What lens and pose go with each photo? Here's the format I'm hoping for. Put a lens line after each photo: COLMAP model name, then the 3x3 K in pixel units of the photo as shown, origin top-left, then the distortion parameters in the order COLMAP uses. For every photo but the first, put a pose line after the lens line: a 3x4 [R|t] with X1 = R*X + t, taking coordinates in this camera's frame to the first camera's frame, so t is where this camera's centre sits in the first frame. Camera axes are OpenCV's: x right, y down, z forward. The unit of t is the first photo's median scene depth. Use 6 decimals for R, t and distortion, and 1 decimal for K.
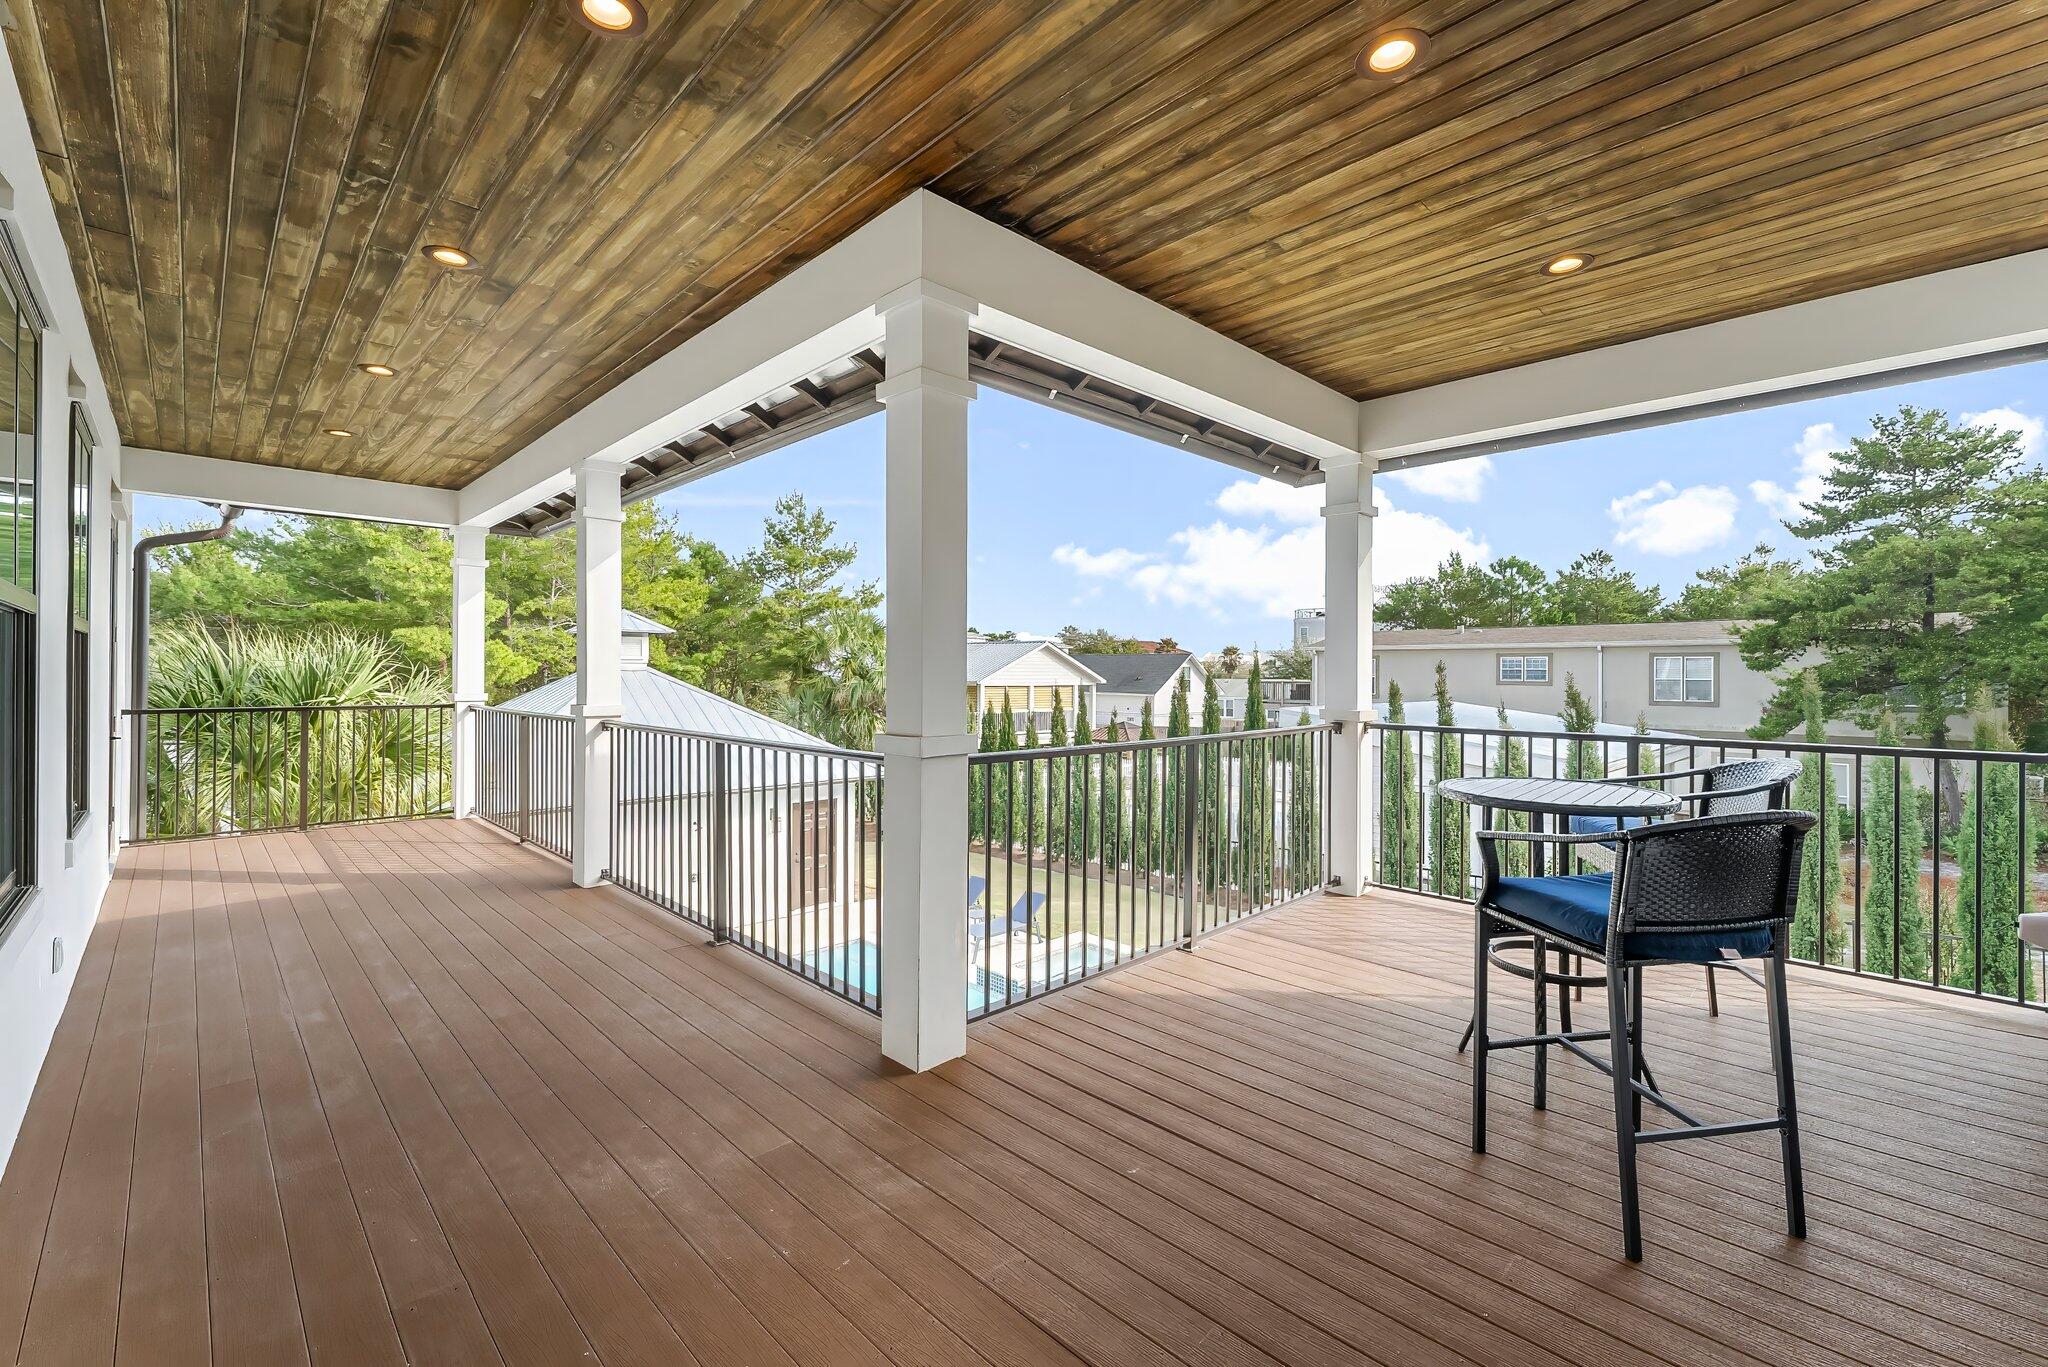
lens RADIAL K [[857.5, 0, 1025.3], [0, 857.5, 669.2], [0, 0, 1]] dist [-0.000152, 0.000138]
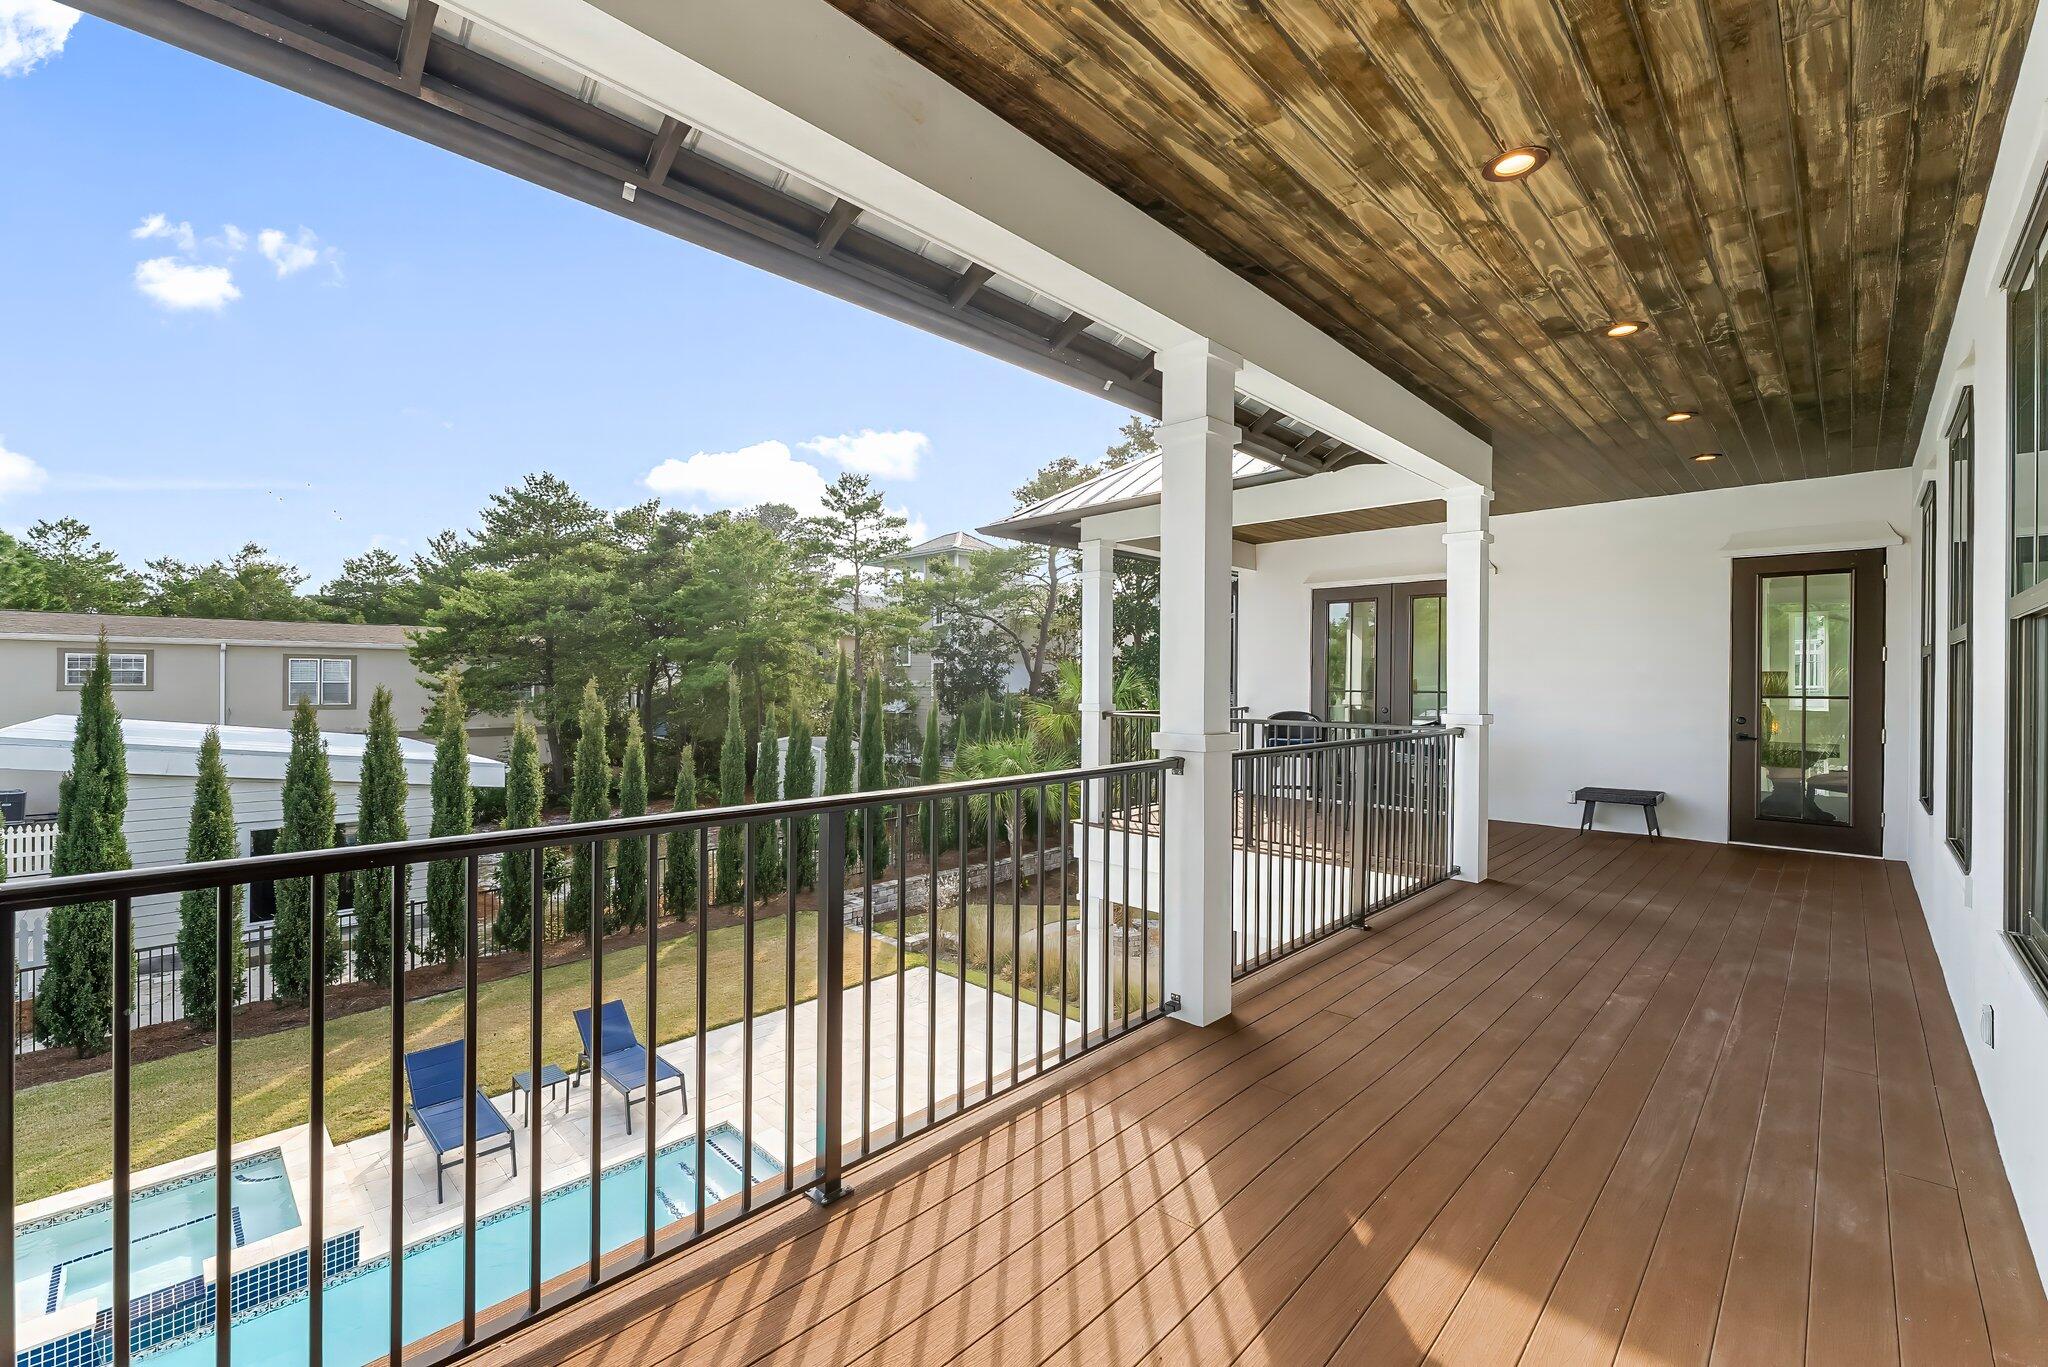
lens RADIAL K [[851.3, 0, 1024.0], [0, 851.3, 683.5], [0, 0, 1]] dist [0.000160, -0.000221]
pose [[-0.027442, -0.006689, 0.999601, -1.545555], [-0.008677, 0.999942, 0.006453, 0.001850], [-0.999586, -0.008496, -0.027498, 1.572748]]
